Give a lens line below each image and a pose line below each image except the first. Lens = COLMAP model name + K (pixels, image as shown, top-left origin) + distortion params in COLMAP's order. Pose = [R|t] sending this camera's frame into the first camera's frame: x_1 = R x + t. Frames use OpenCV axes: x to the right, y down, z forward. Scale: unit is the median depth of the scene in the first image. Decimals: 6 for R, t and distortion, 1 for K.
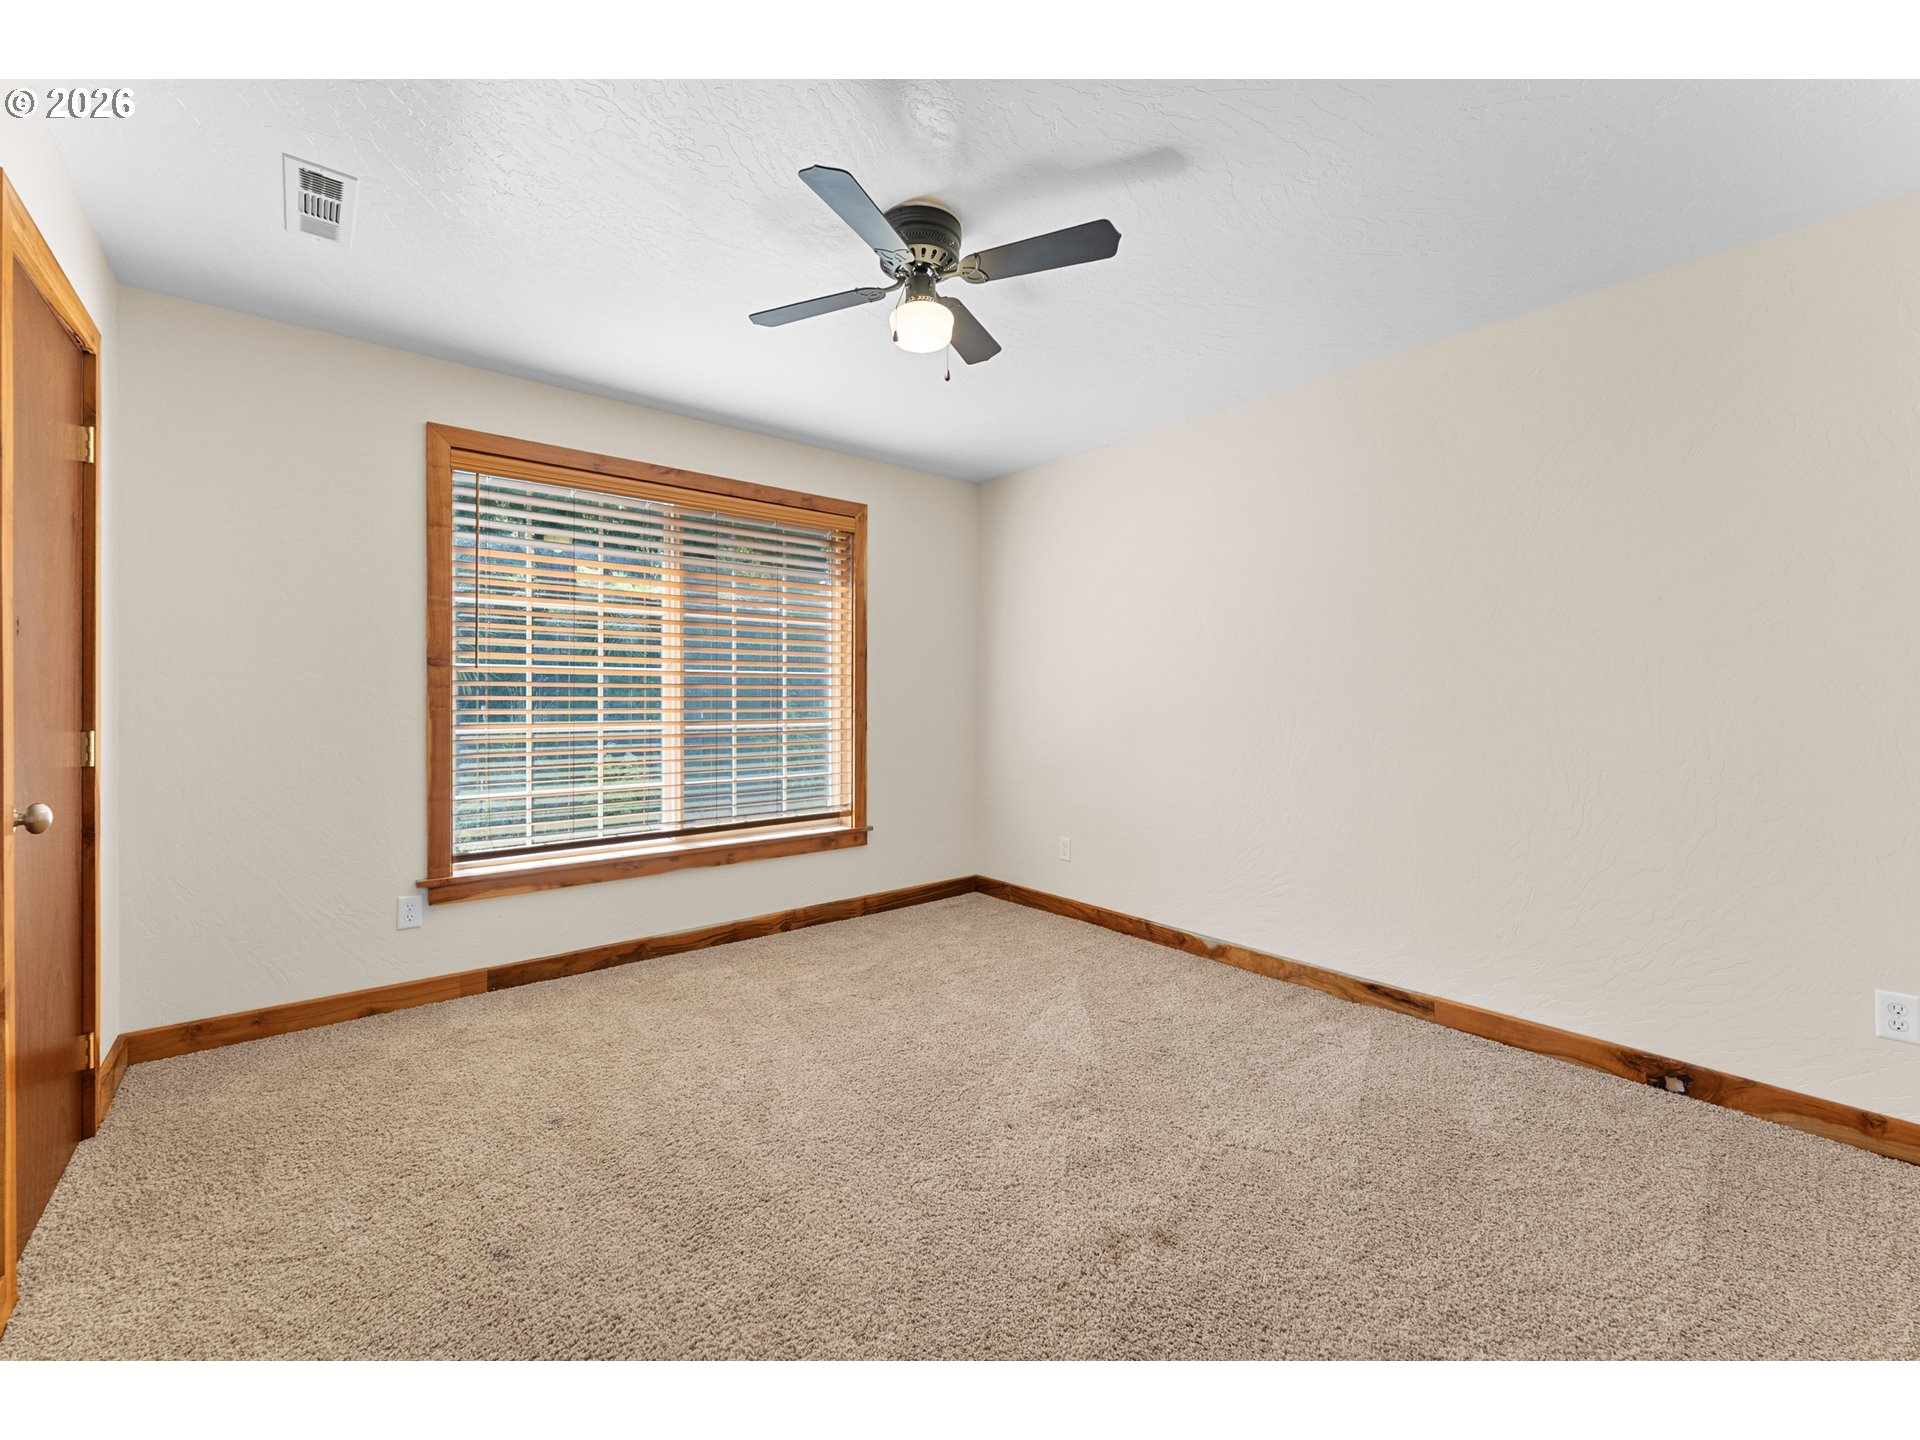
lens RADIAL K [[790.0, 0, 963.9], [0, 790.0, 688.8], [0, 0, 1]] dist [-0.000536, -0.000125]
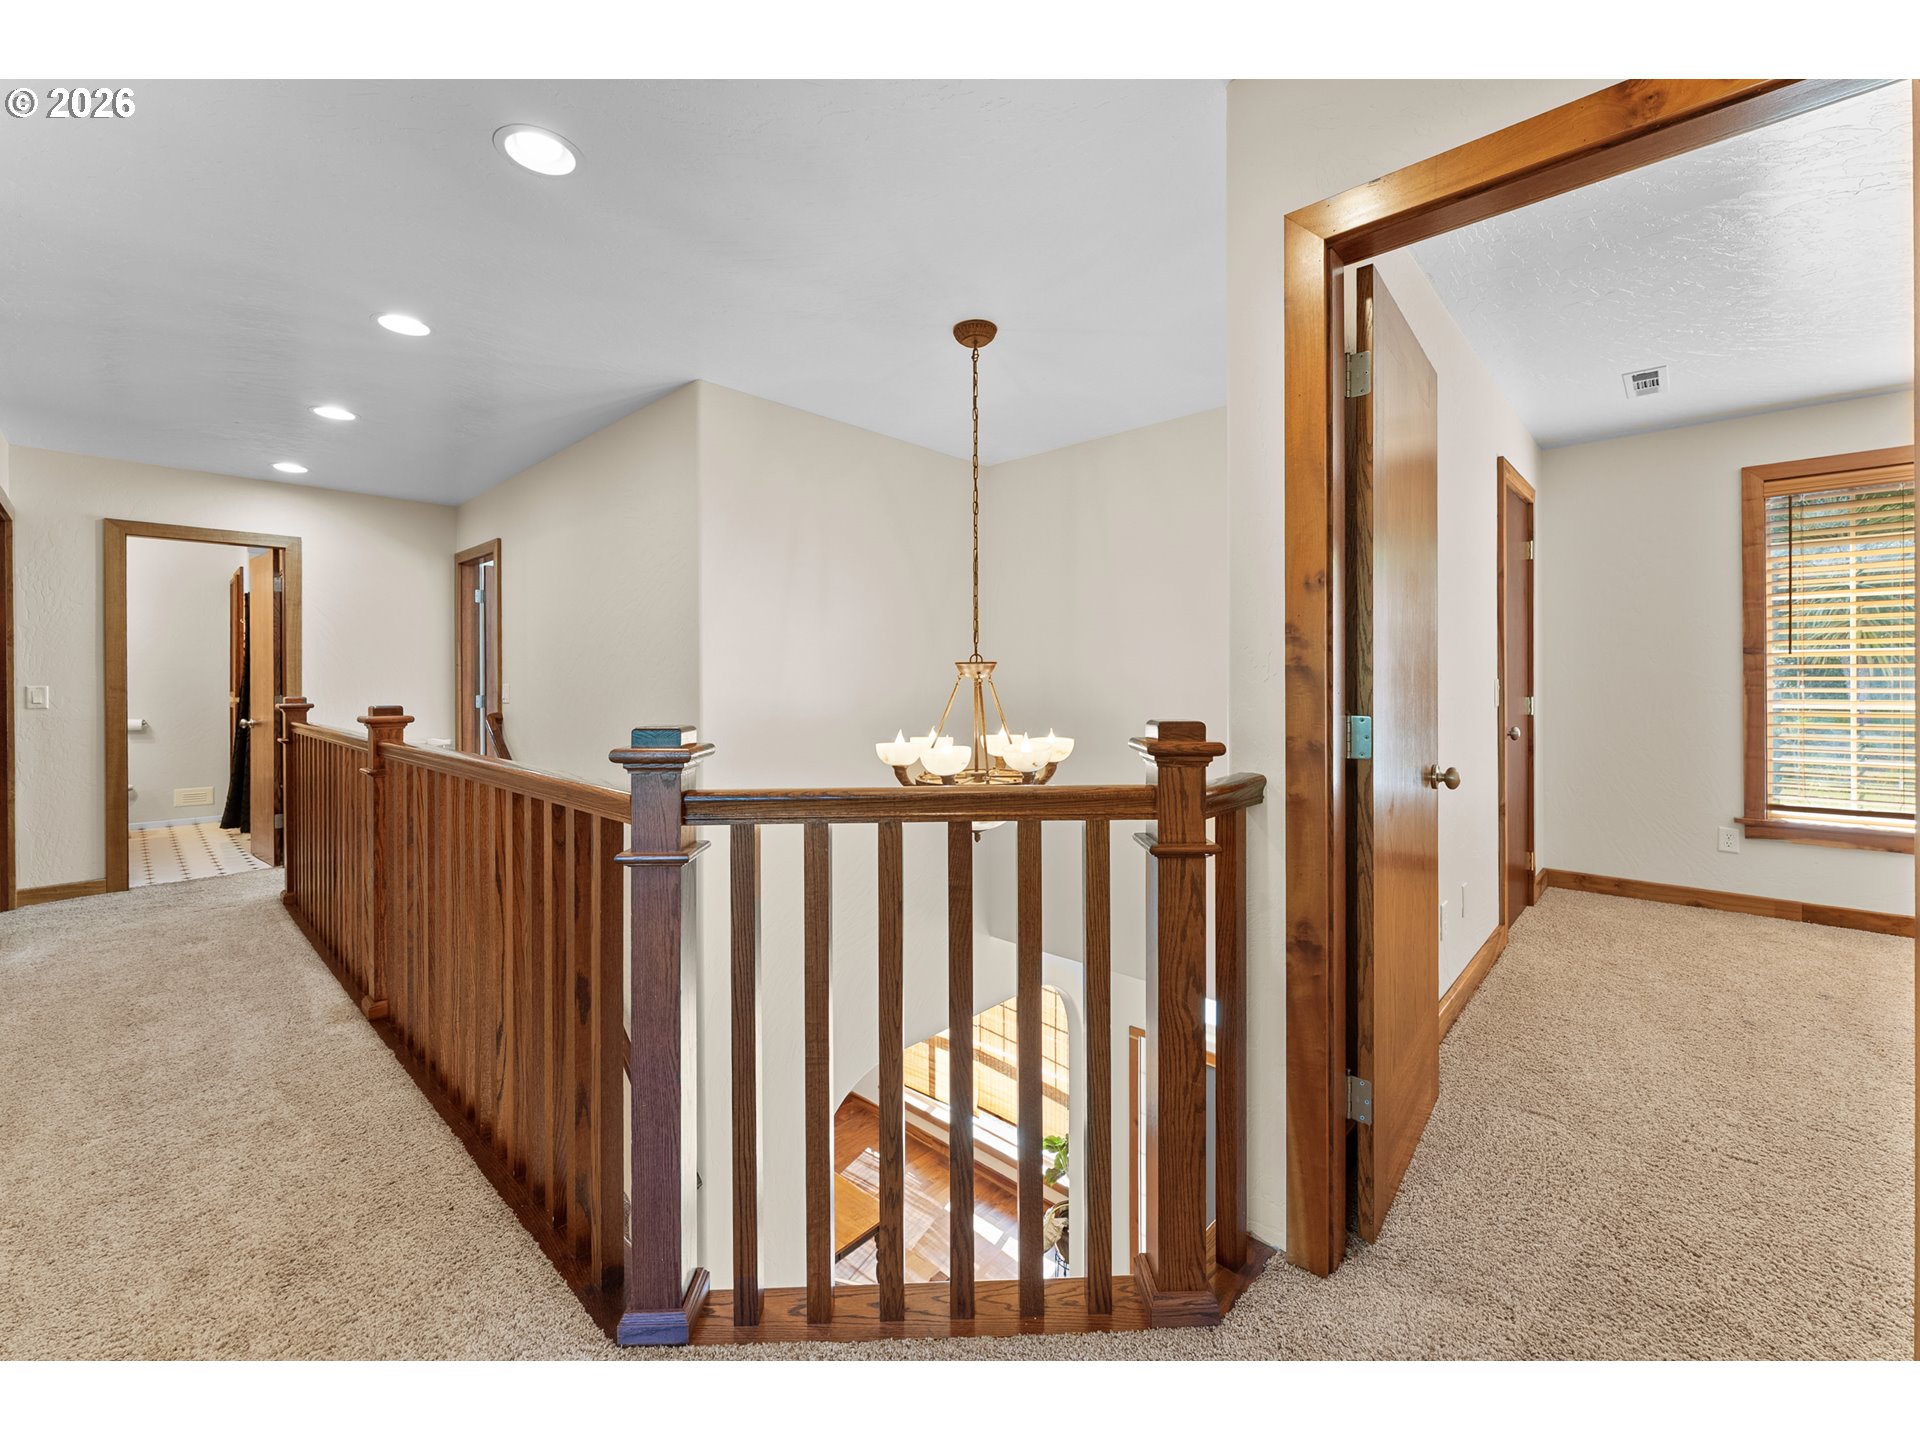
lens RADIAL K [[790.0, 0, 963.9], [0, 790.0, 688.8], [0, 0, 1]] dist [-0.000536, -0.000125]
pose [[0.124926, 0.015880, -0.992039, 0.451680], [0.016167, 0.999707, 0.018039, -0.015902], [0.992034, -0.018292, 0.124633, -0.437489]]
